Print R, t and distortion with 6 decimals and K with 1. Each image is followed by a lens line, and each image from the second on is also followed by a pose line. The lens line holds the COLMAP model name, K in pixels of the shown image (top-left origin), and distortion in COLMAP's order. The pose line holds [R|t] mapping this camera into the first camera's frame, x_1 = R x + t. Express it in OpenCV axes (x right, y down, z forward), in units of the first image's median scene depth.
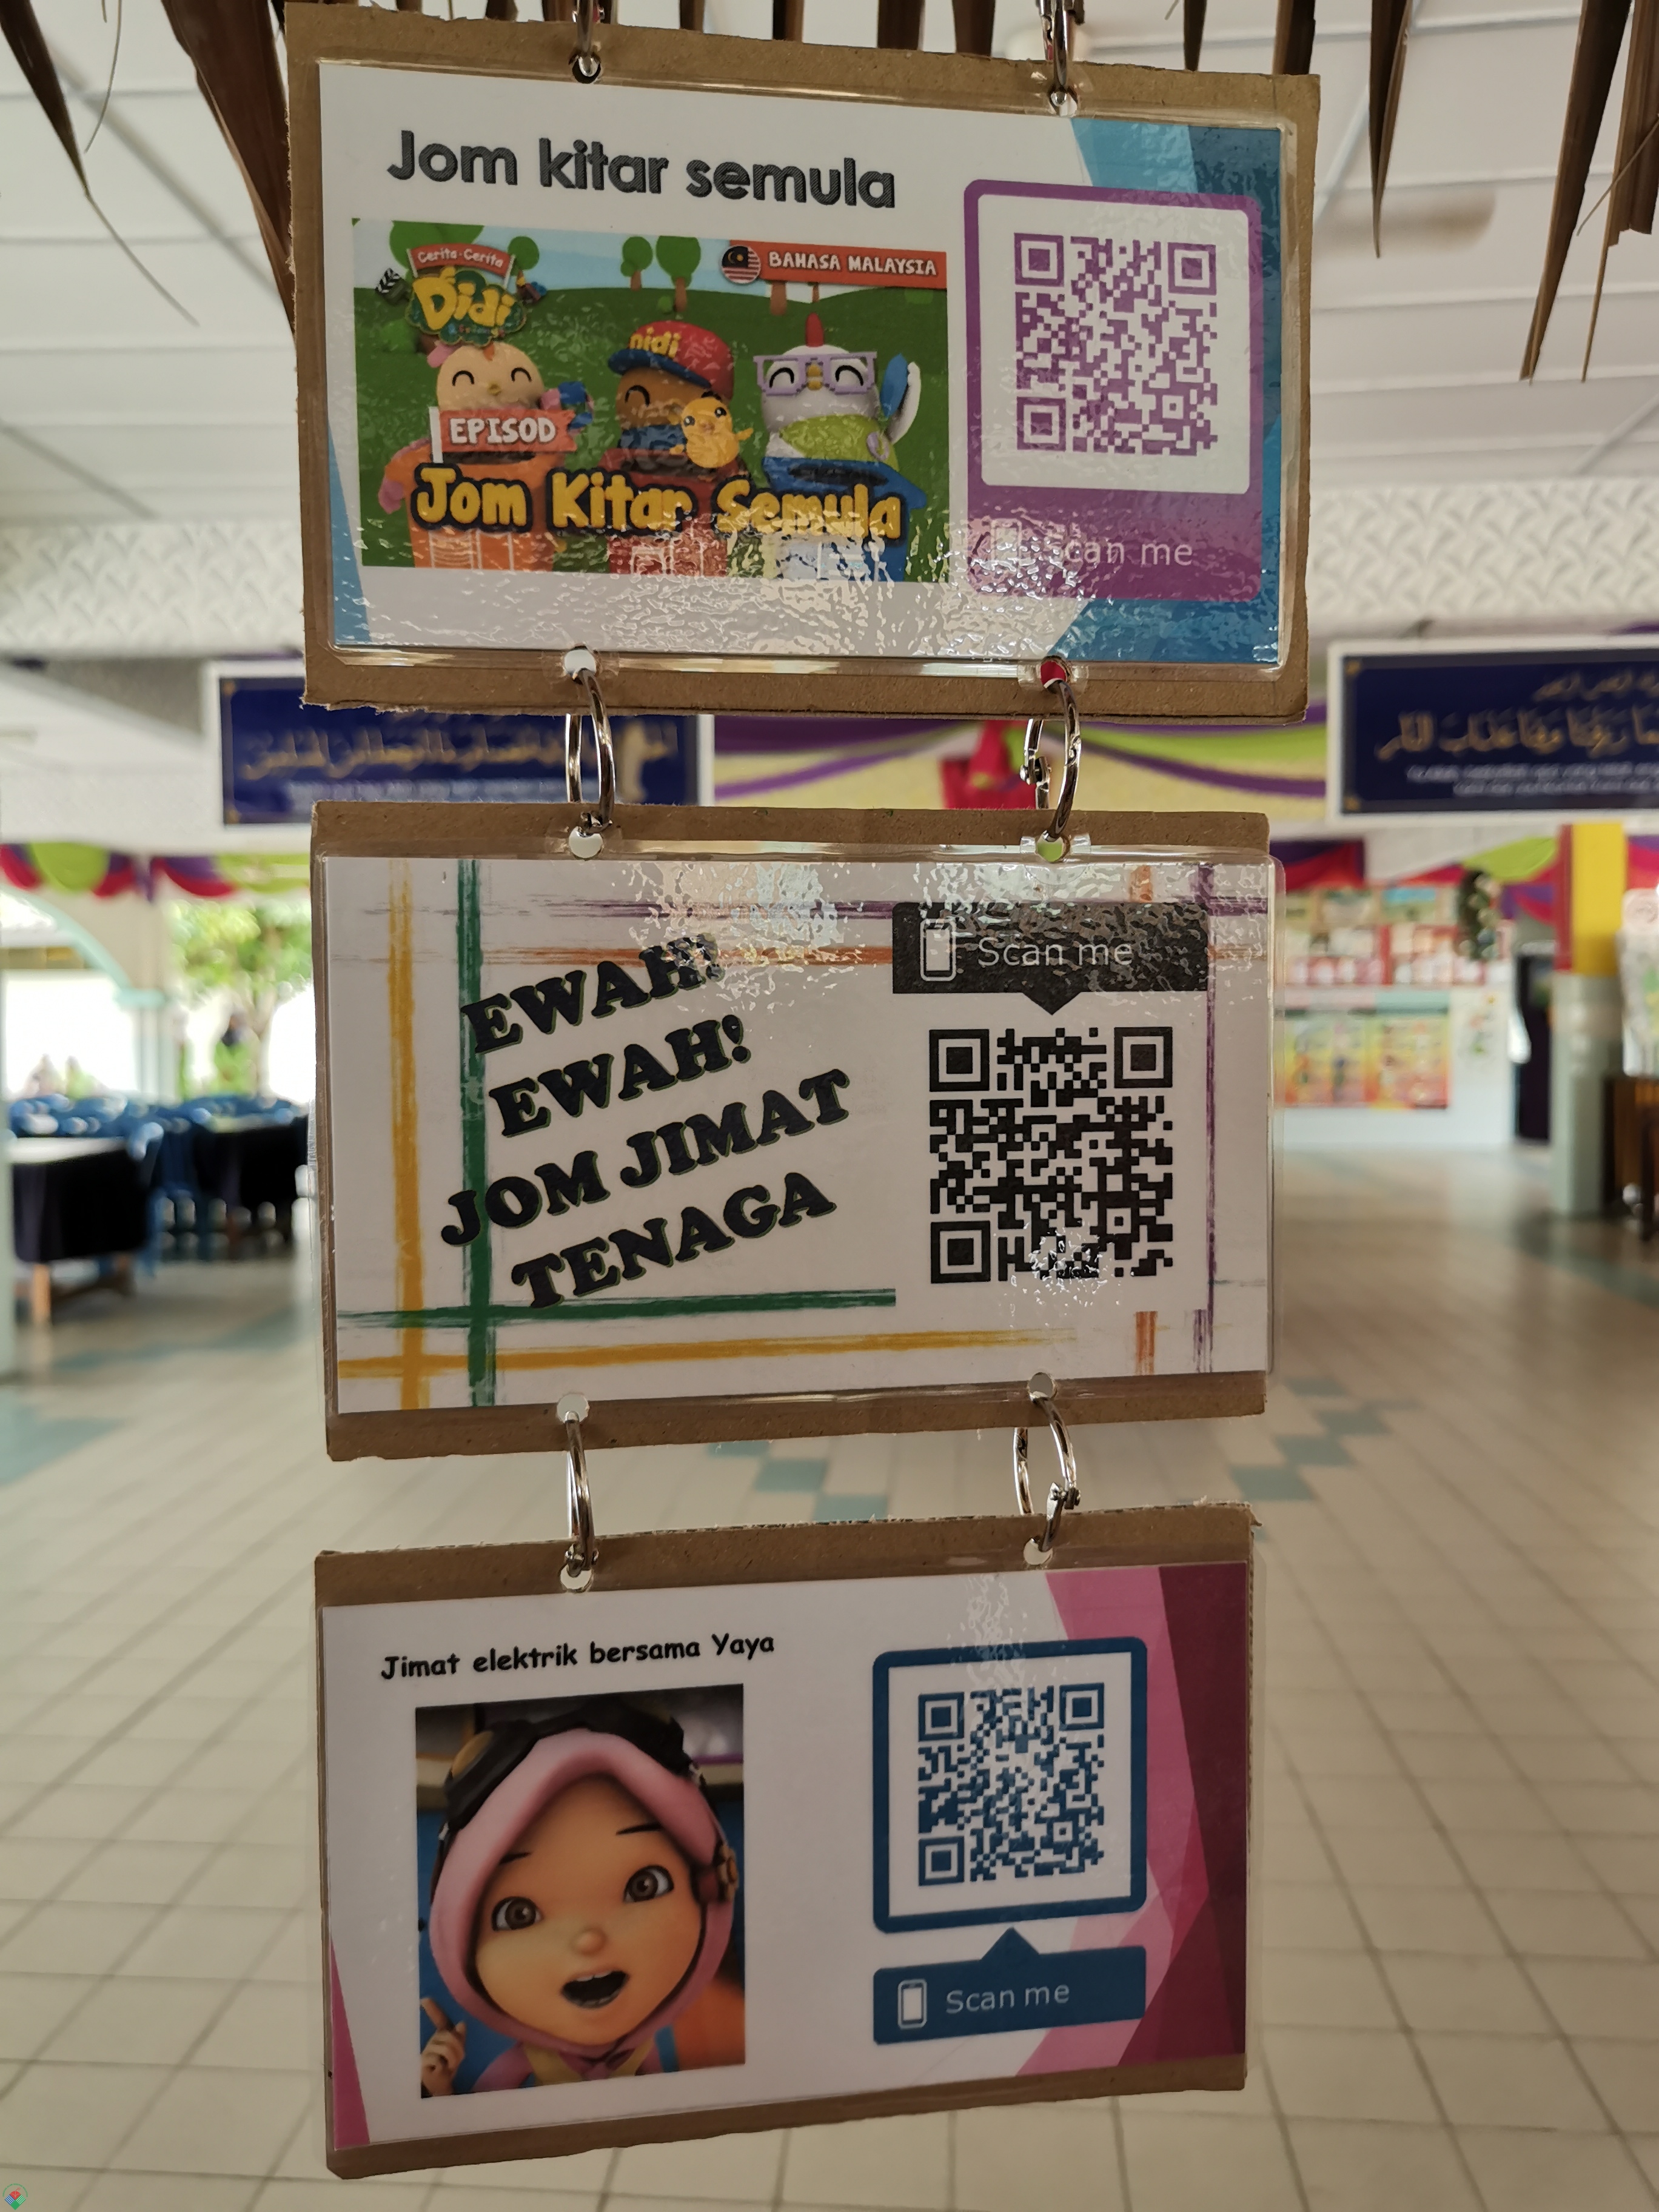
lens RADIAL K [[1701.5, 0, 850.2], [0, 1701.5, 1050.4], [0, 0, 1]] dist [0.029998, -0.015000]
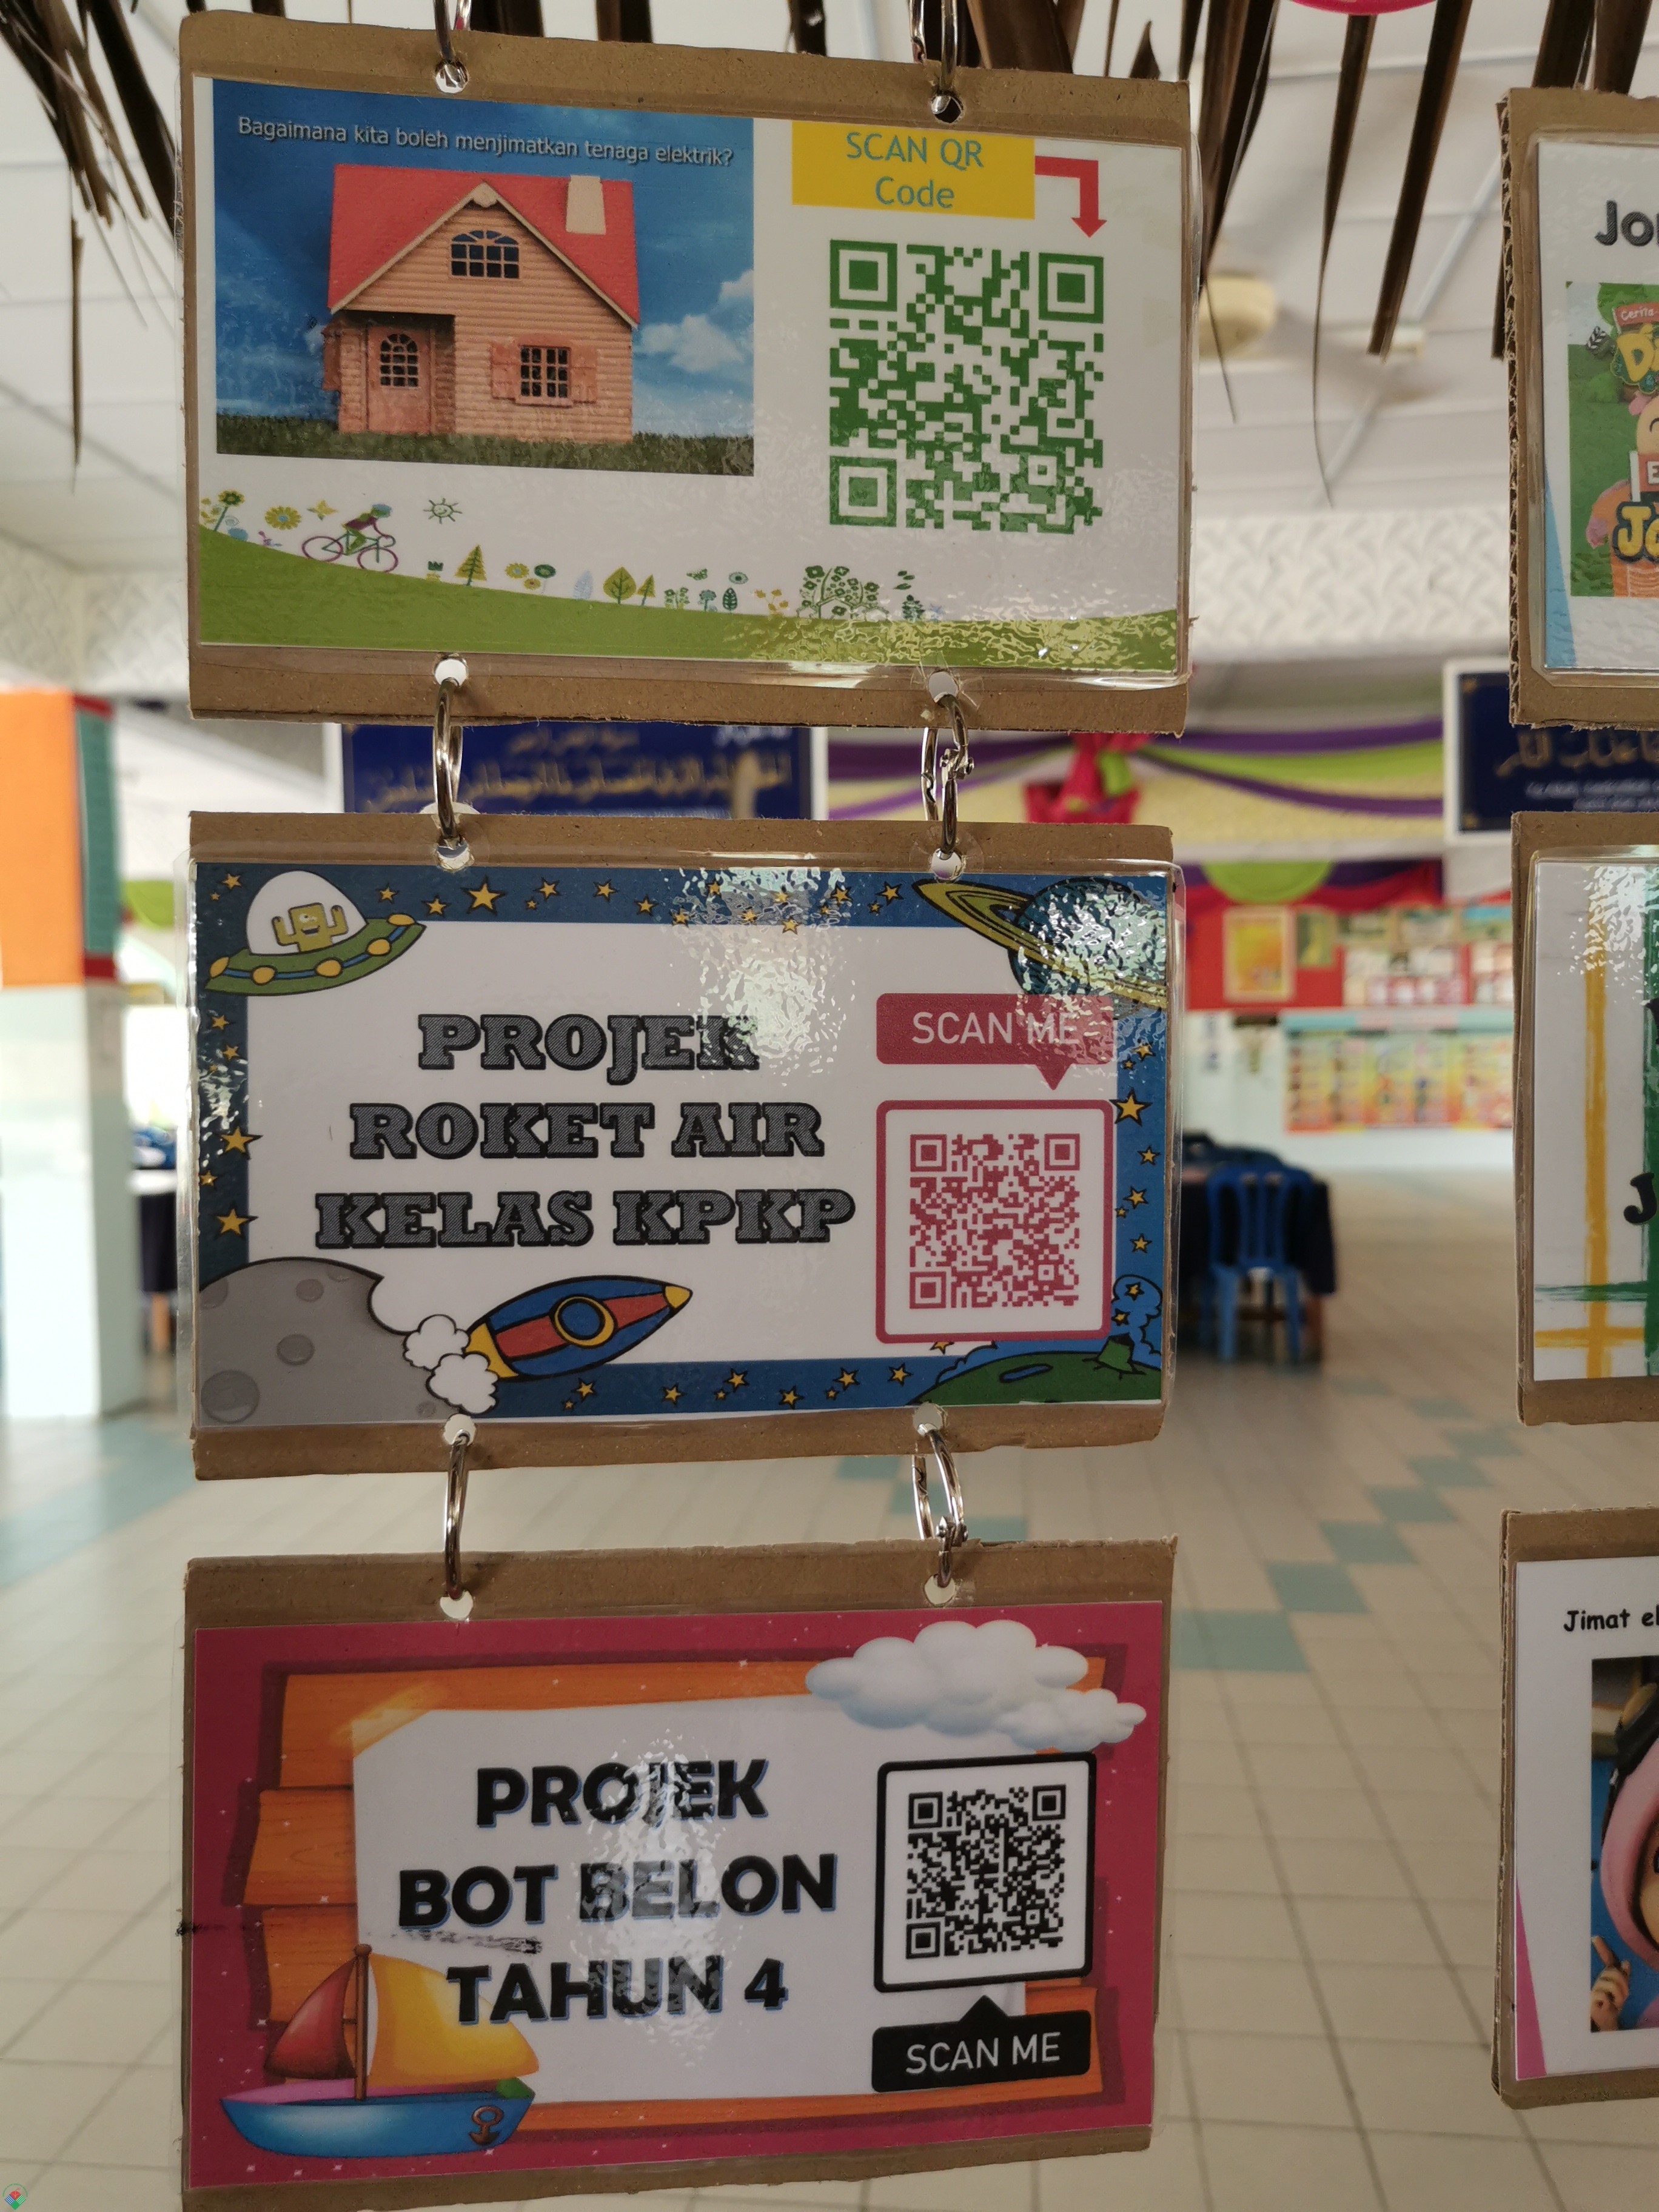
lens RADIAL K [[1701.5, 0, 838.0], [0, 1701.5, 1031.6], [0, 0, 1]] dist [0.029998, -0.015000]
pose [[0.999353, -0.009930, -0.034581, -0.670590], [0.009020, 0.999612, -0.026352, 0.016584], [0.034829, 0.026023, 0.999054, -0.092895]]
